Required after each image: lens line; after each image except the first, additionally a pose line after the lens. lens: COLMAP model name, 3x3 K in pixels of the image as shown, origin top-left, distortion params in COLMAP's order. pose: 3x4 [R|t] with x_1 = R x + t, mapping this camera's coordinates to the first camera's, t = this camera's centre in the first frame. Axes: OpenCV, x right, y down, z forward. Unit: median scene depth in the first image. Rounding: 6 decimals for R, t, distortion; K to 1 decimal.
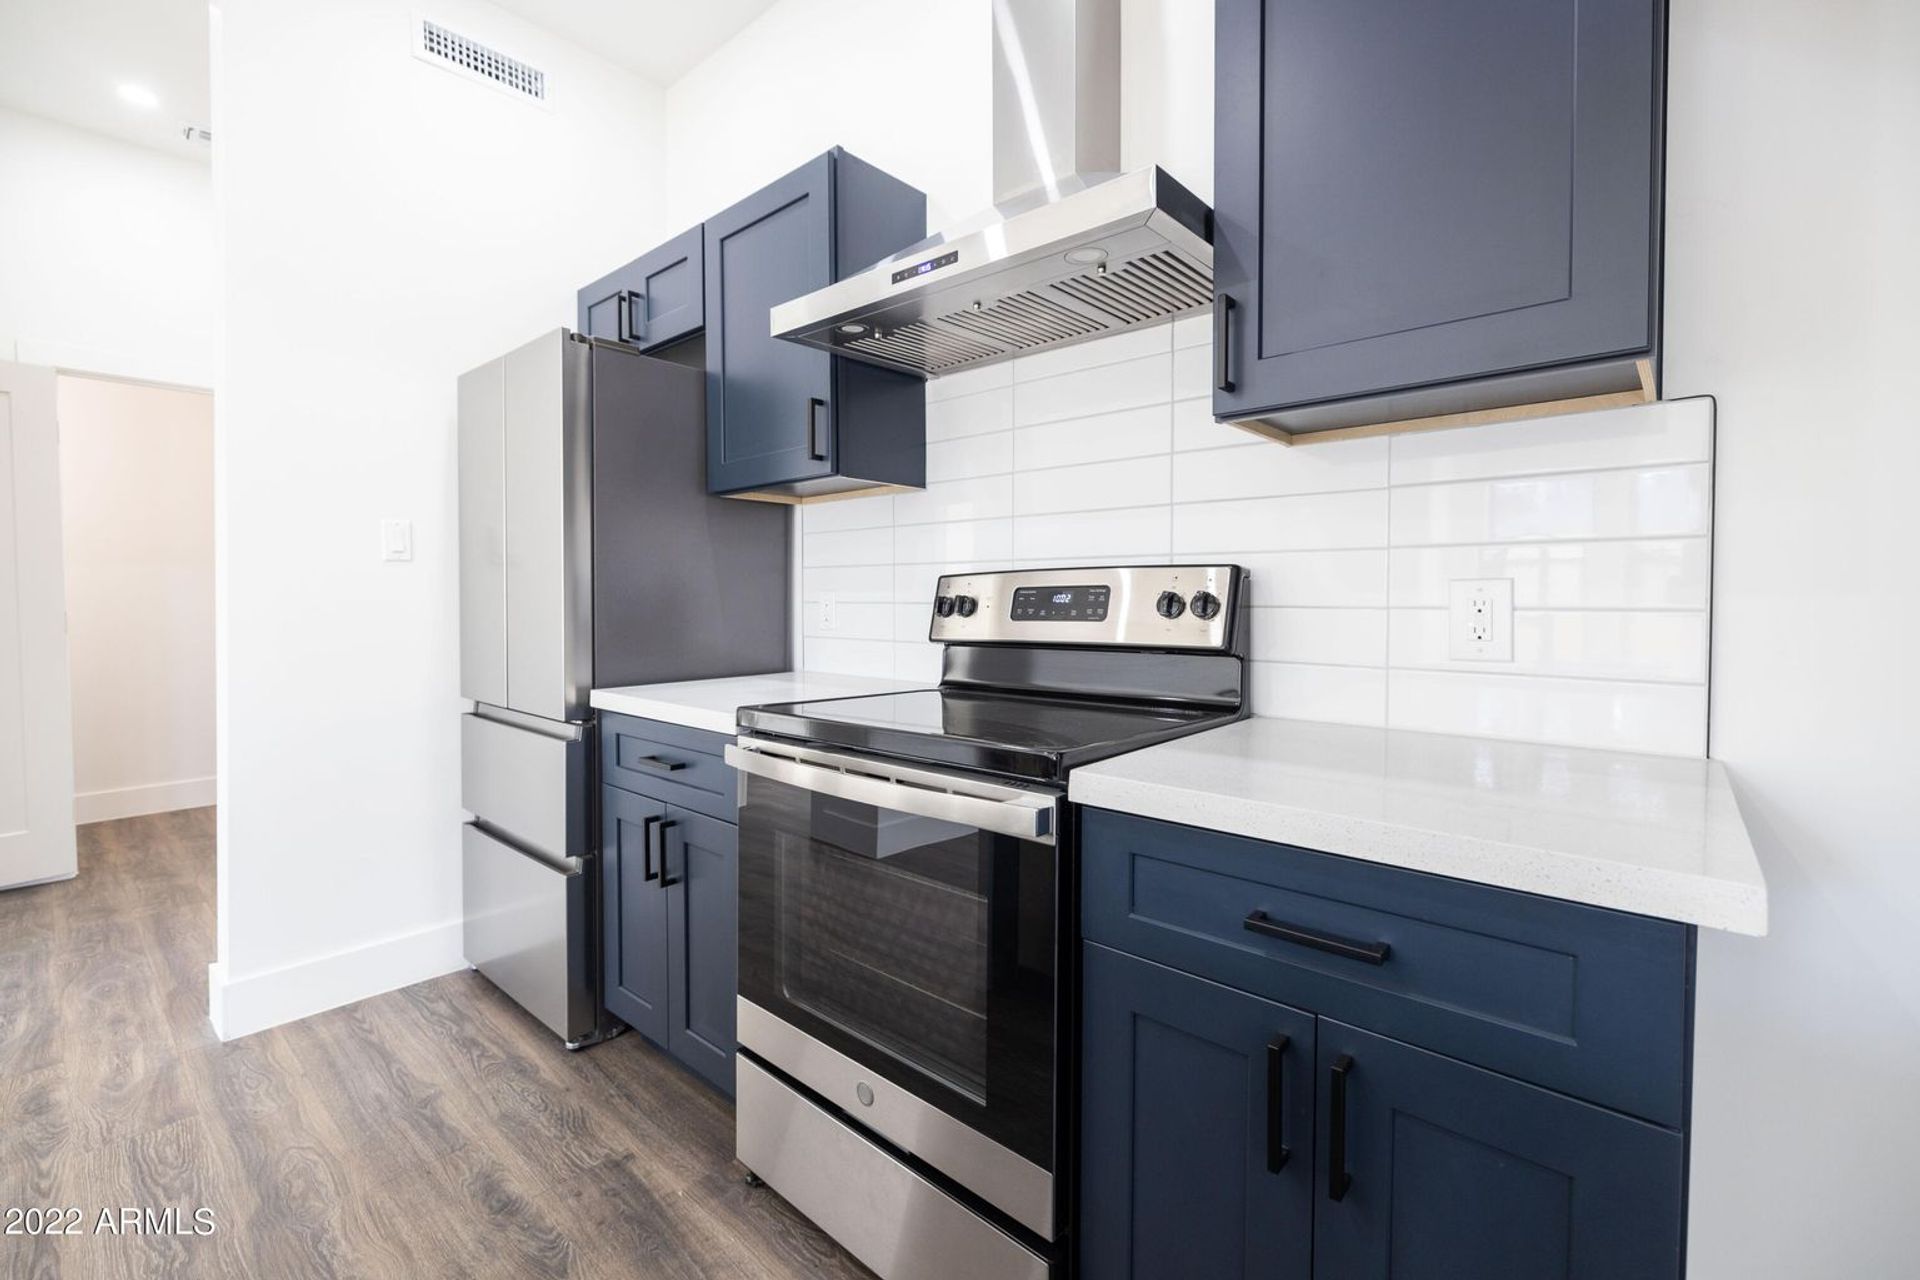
lens RADIAL K [[814.1, 0, 957.9], [0, 814.1, 619.4], [0, 0, 1]] dist [-0.003291, -0.000011]
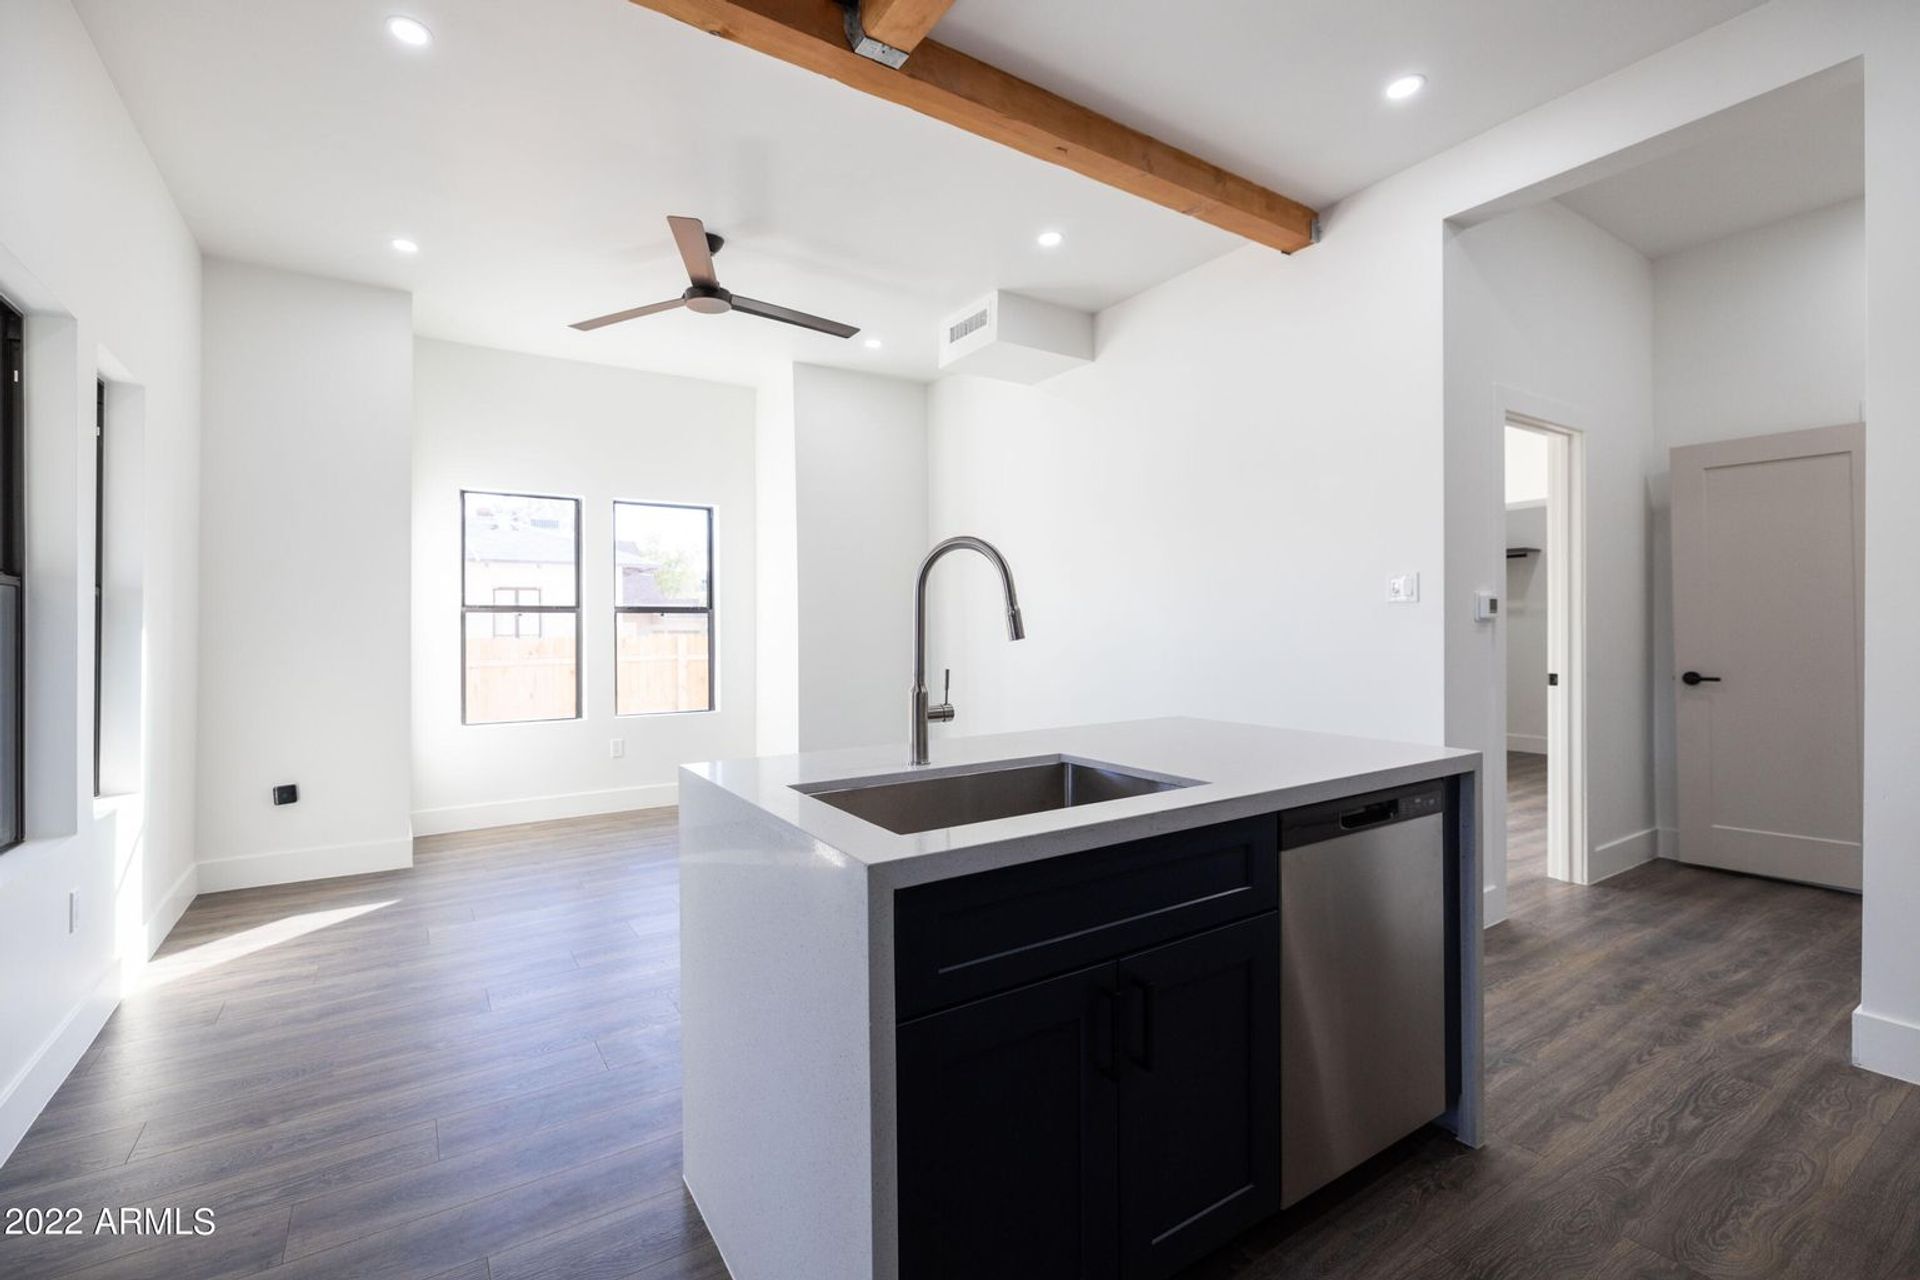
lens RADIAL K [[826.9, 0, 898.9], [0, 826.9, 621.5], [0, 0, 1]] dist [0.000199, -0.000331]
pose [[-0.303620, -0.001173, -0.952792, 0.564287], [-0.015052, 0.999880, 0.003566, -0.046059], [0.952674, 0.015425, -0.303601, 0.155628]]
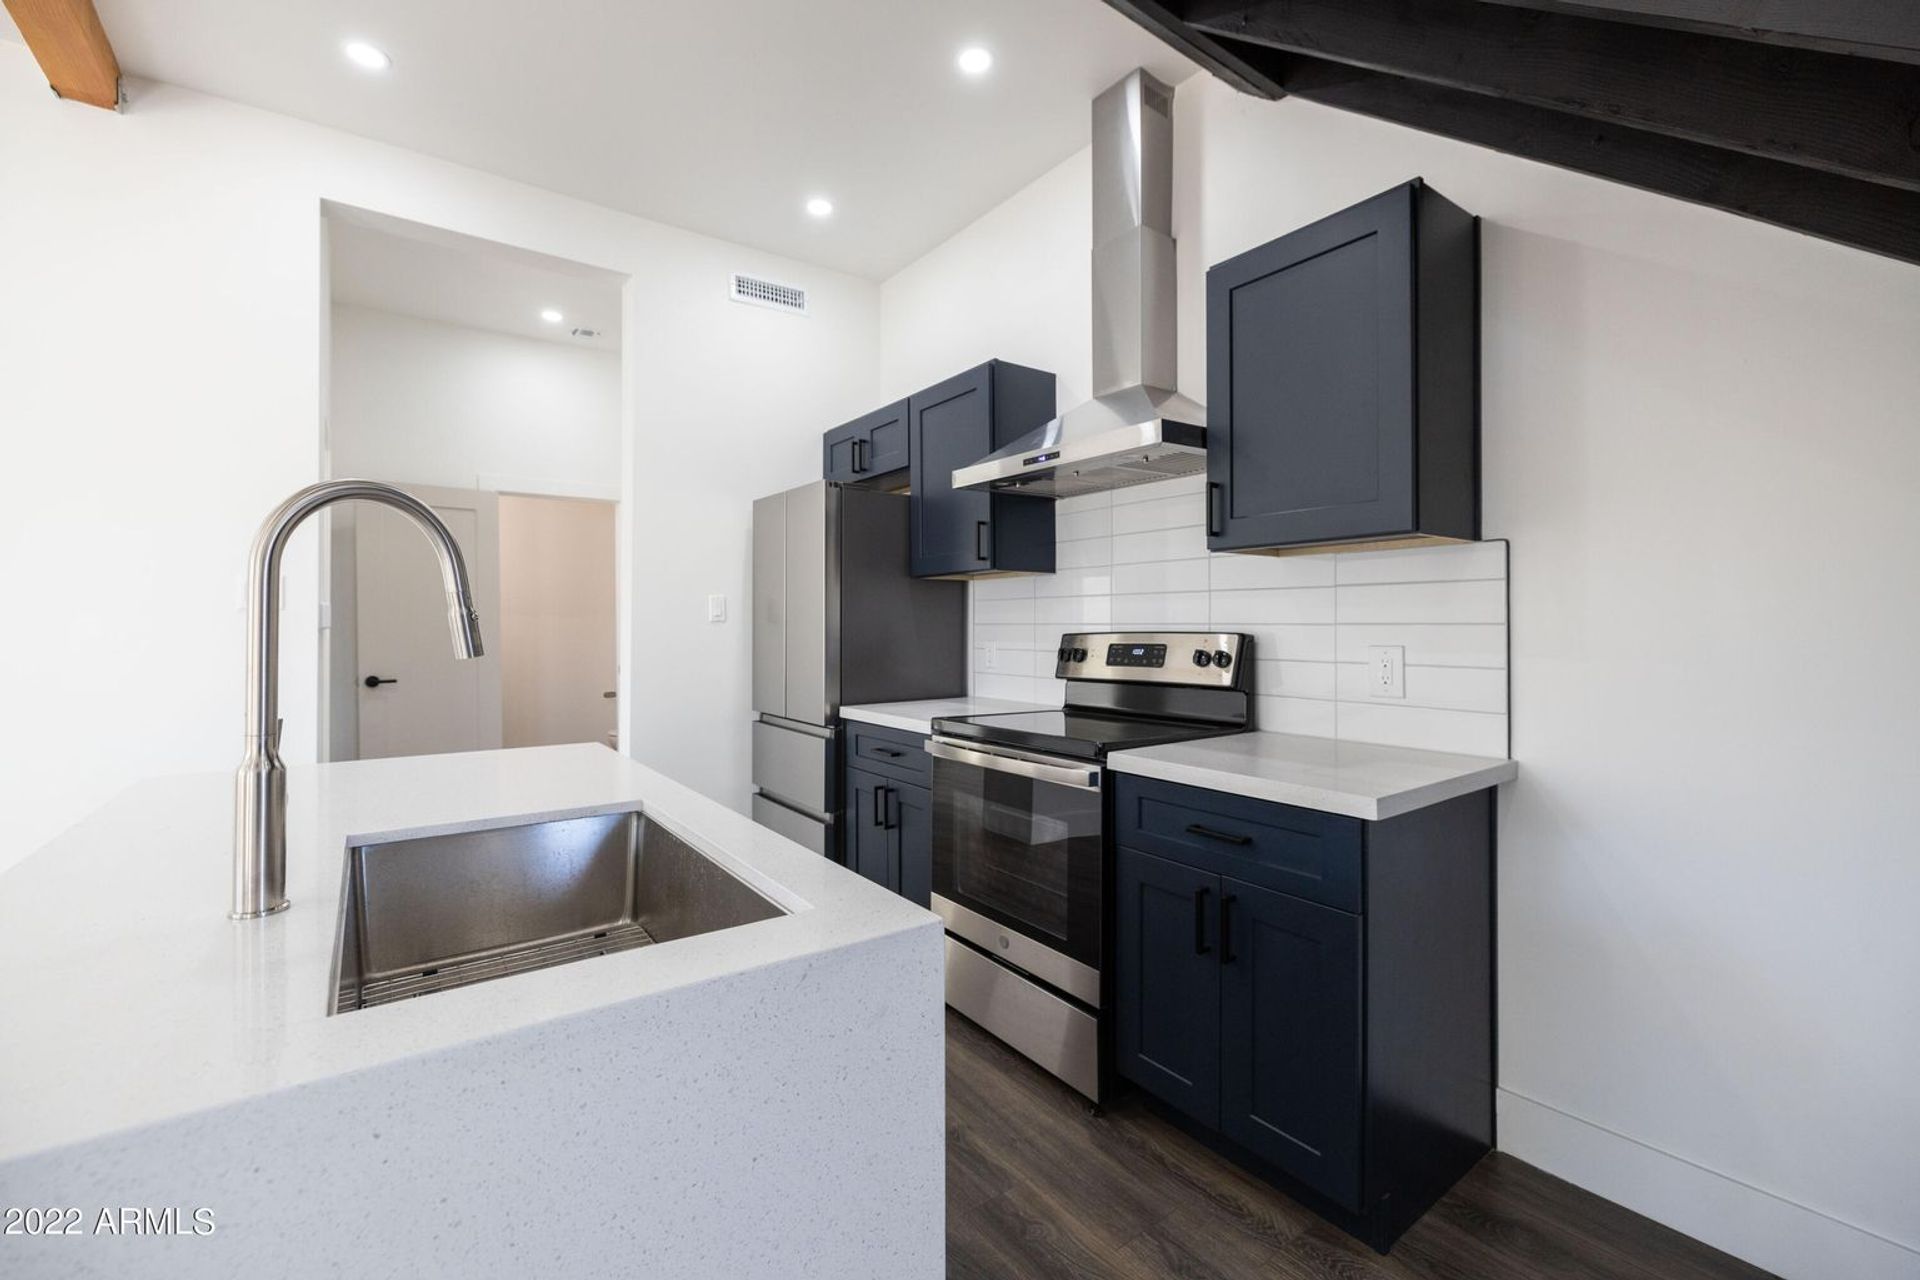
lens RADIAL K [[802.3, 0, 958.3], [0, 802.3, 629.8], [0, 0, 1]] dist [-0.001713, -0.000365]
pose [[0.976500, -0.001075, -0.215514, 0.118246], [-0.003545, 0.999772, -0.021048, -0.032856], [0.215488, 0.021317, 0.976274, -0.520624]]
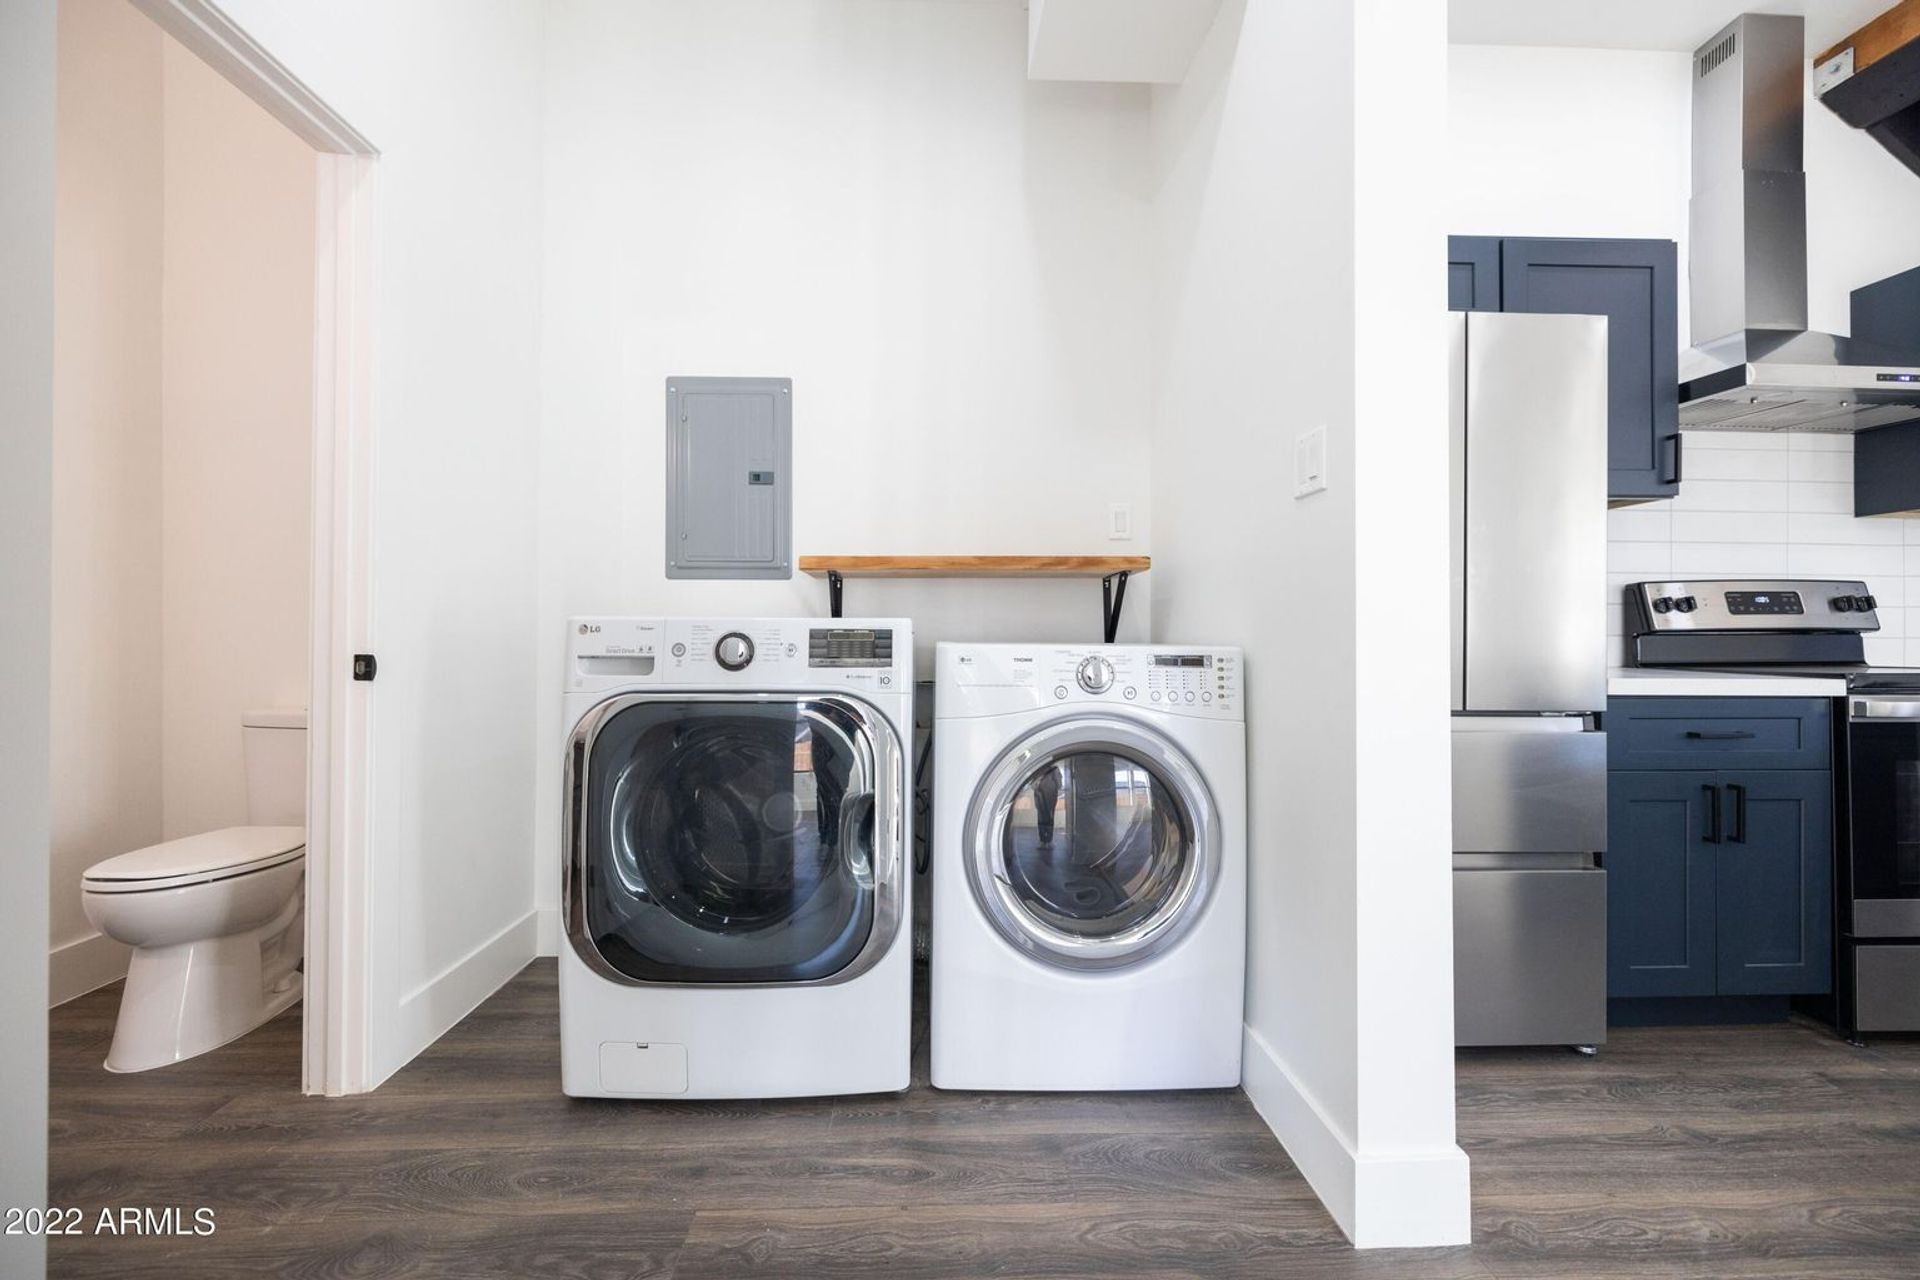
lens RADIAL K [[806.5, 0, 952.2], [0, 806.5, 625.6], [0, 0, 1]] dist [0.000572, -0.000025]
pose [[0.721338, 0.009838, 0.692513, -1.895554], [0.010808, 0.999617, -0.025459, 0.041701], [-0.692499, 0.025849, 0.720956, 0.922501]]
